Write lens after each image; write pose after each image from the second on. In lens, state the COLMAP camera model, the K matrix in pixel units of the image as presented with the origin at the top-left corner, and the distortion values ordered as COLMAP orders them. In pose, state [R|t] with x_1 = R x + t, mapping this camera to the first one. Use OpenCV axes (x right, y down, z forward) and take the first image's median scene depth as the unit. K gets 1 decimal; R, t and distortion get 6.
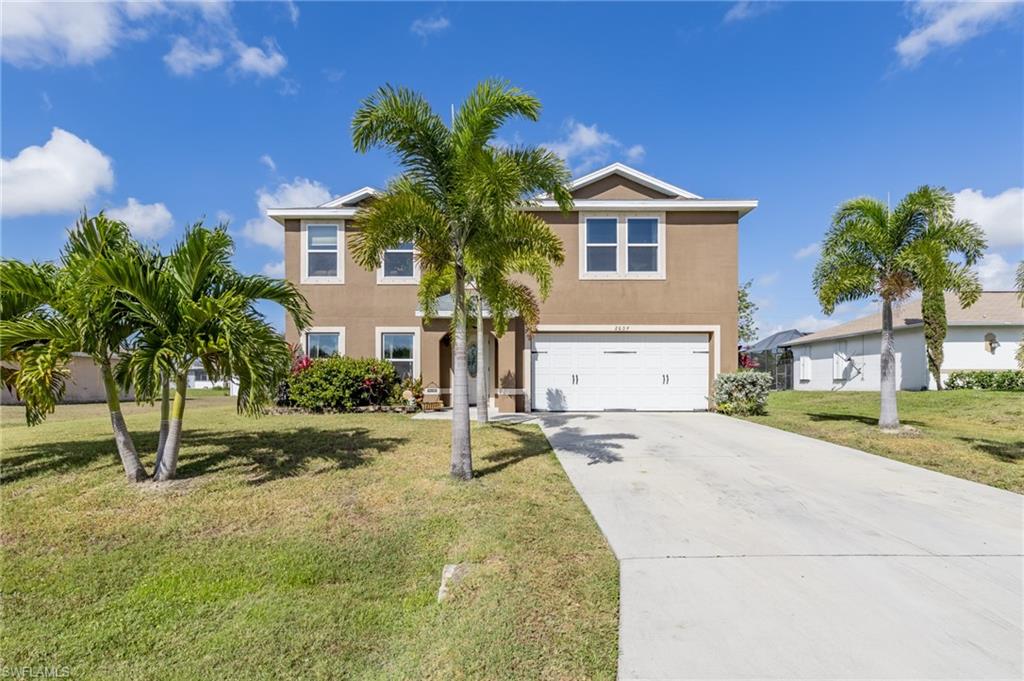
lens RADIAL K [[457.4, 0, 507.5], [0, 457.4, 324.5], [0, 0, 1]] dist [0.002683, 0.000157]
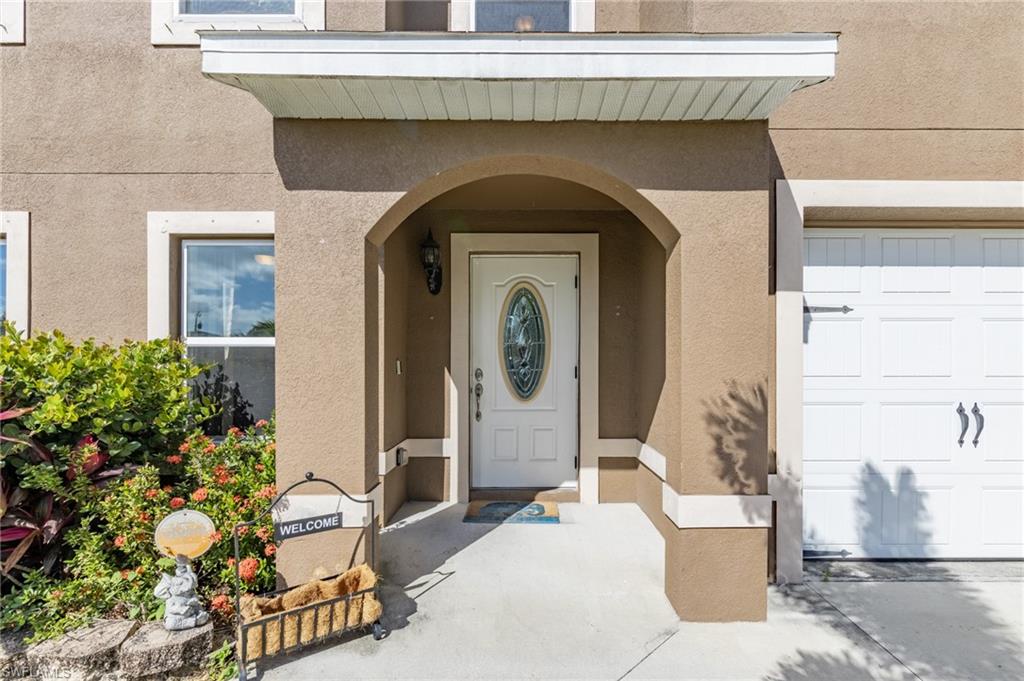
lens RADIAL K [[450.4, 0, 512.0], [0, 450.4, 340.5], [0, 0, 1]] dist [0.000995, 0.000072]
pose [[0.999803, -0.002764, 0.019648, -0.101562], [0.000965, 0.995853, 0.090972, 0.056922], [-0.019818, -0.090935, 0.995660, 0.799921]]
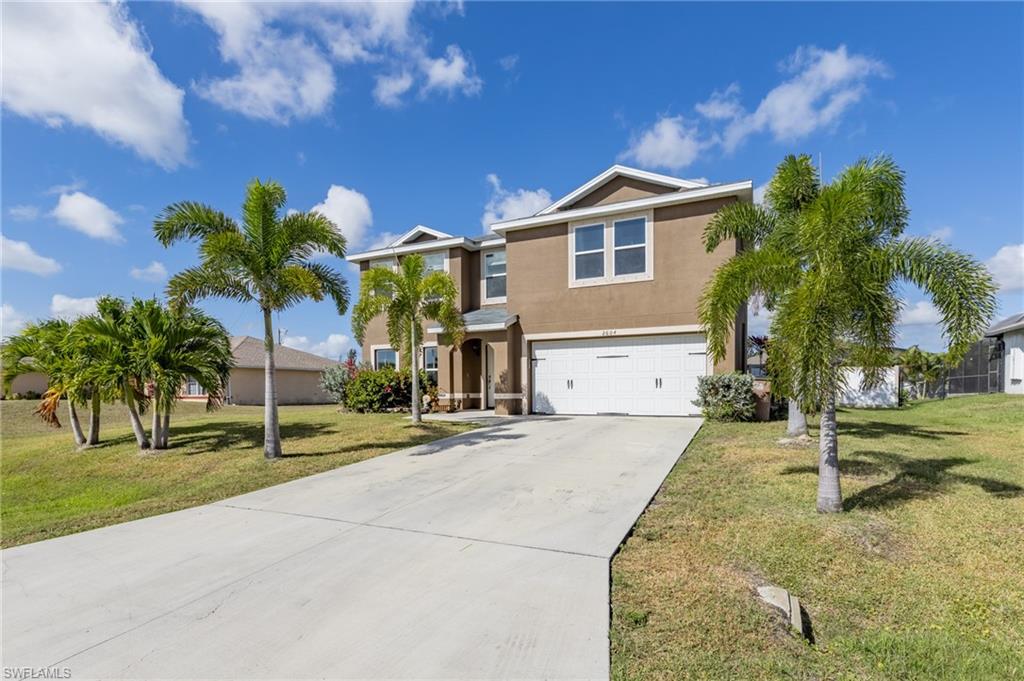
lens RADIAL K [[450.4, 0, 512.0], [0, 450.4, 340.5], [0, 0, 1]] dist [0.000995, 0.000072]
pose [[0.918366, -0.049868, -0.392578, 0.432381], [0.059058, 0.998190, 0.011359, 0.000958], [0.391301, -0.033617, 0.919648, 0.006226]]
